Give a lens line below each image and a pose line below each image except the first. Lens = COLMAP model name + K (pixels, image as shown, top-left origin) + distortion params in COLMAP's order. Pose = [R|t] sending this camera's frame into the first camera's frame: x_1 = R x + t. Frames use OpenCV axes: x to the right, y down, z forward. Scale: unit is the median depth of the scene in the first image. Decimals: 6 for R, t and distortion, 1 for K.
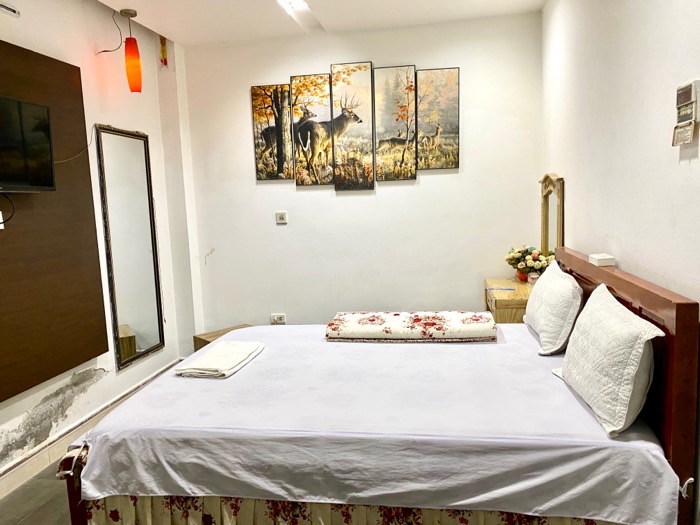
lens RADIAL K [[531.4, 0, 349.7], [0, 531.4, 265.5], [0, 0, 1]] dist [0.021685, -0.033893]
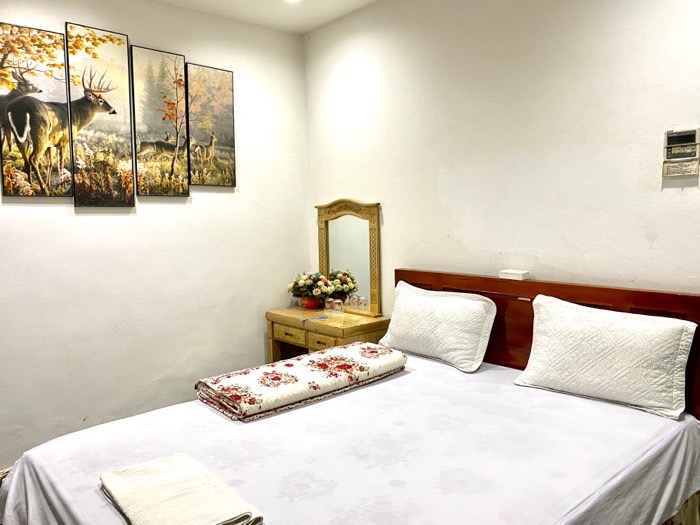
lens RADIAL K [[531.4, 0, 351.2], [0, 531.4, 256.5], [0, 0, 1]] dist [0.021685, -0.033893]
pose [[0.628185, -0.029235, 0.777515, -0.346880], [0.090471, 0.995260, -0.035673, -0.022498], [-0.772786, 0.092752, 0.627852, 0.321450]]
